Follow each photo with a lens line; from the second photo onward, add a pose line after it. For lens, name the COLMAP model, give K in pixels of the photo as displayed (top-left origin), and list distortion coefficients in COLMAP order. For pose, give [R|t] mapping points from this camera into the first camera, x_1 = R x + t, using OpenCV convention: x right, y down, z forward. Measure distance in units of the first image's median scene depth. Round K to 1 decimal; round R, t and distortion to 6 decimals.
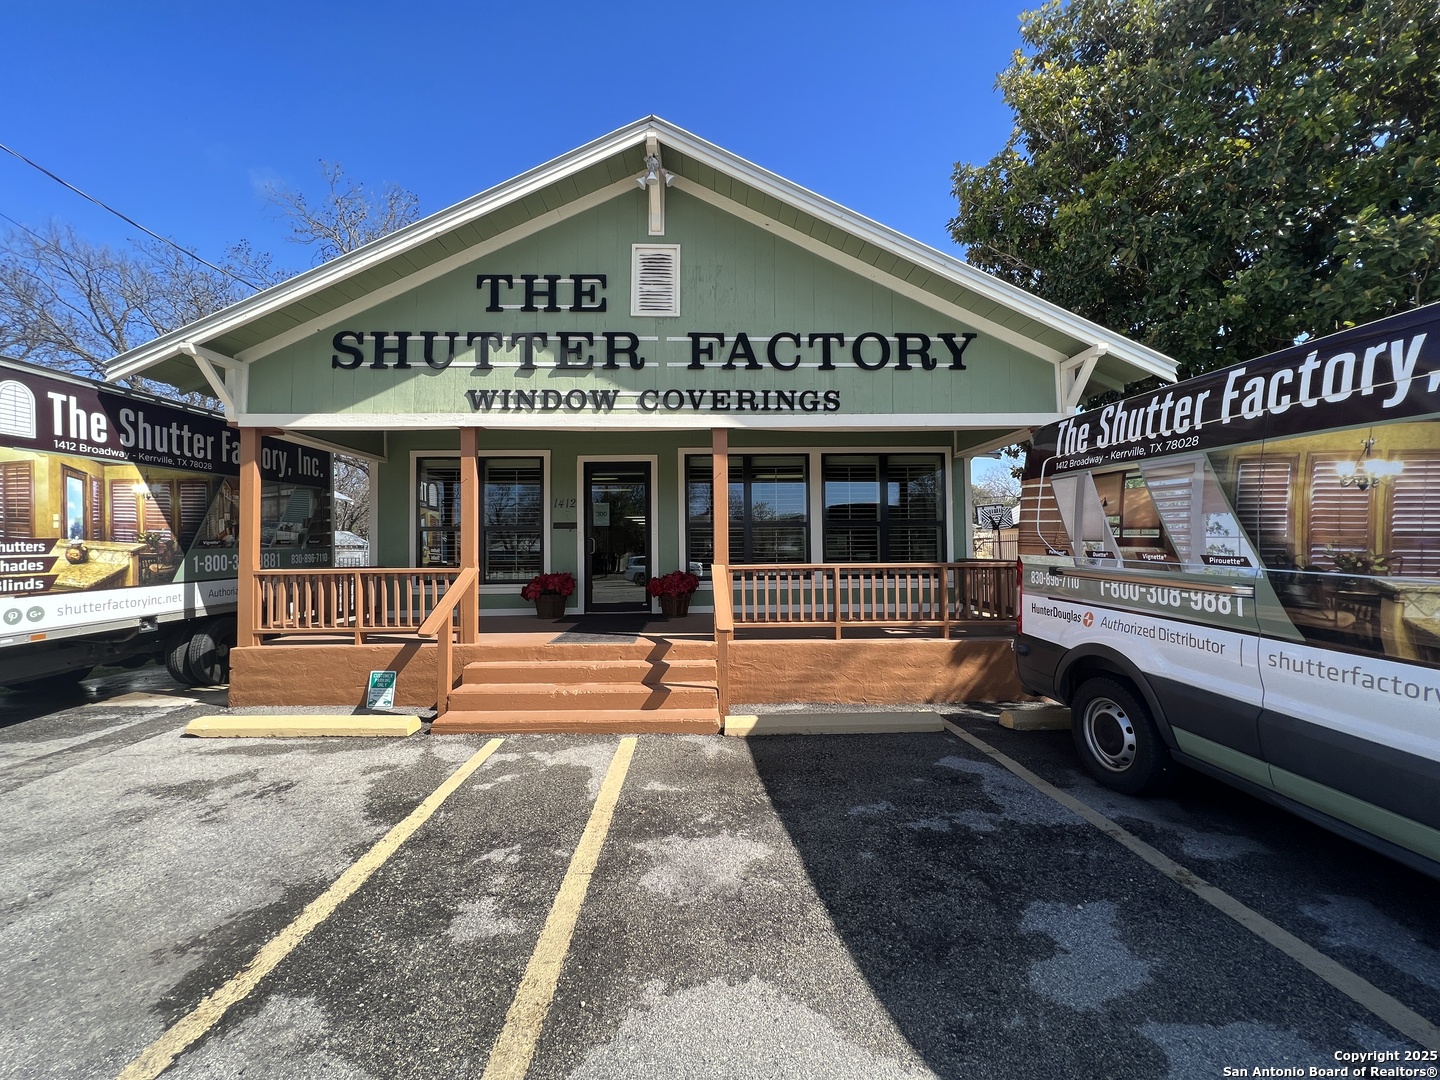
lens RADIAL K [[582.3, 0, 720.1], [0, 582.3, 541.6], [0, 0, 1]] dist [0.001440, -0.000117]
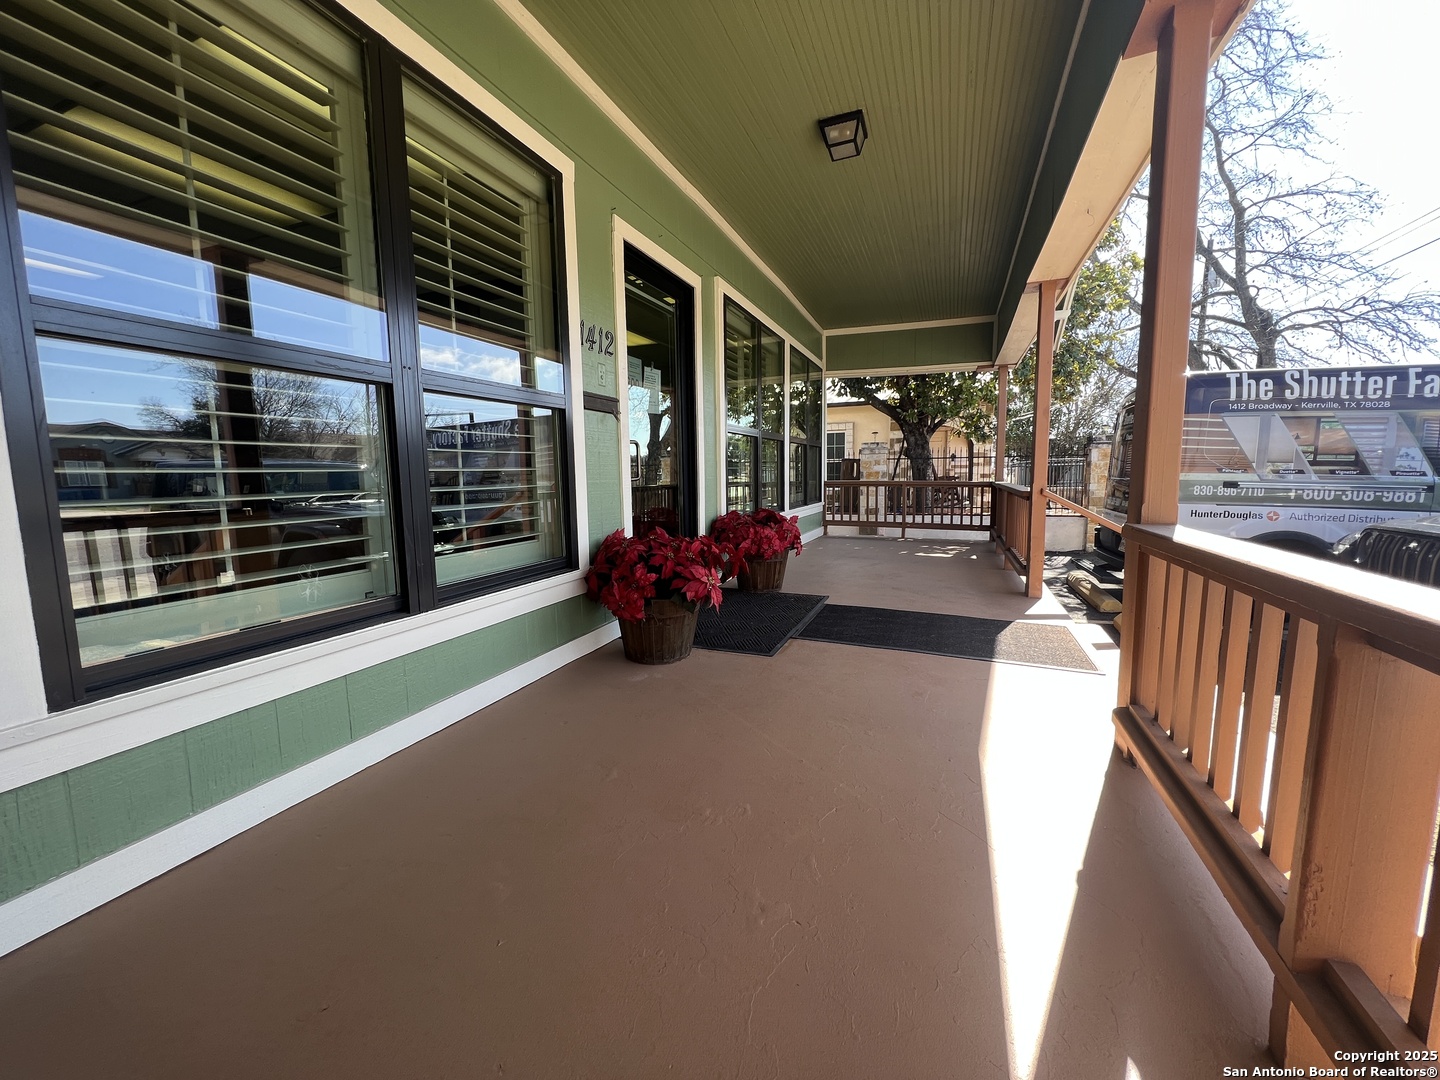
lens RADIAL K [[576.8, 0, 720.3], [0, 576.8, 541.1], [0, 0, 1]] dist [0.000577, 0.000124]
pose [[0.391556, -0.106075, 0.914020, -1.487699], [-0.007350, 0.992941, 0.118382, 0.039969], [-0.920125, -0.053071, 0.388012, 2.021251]]
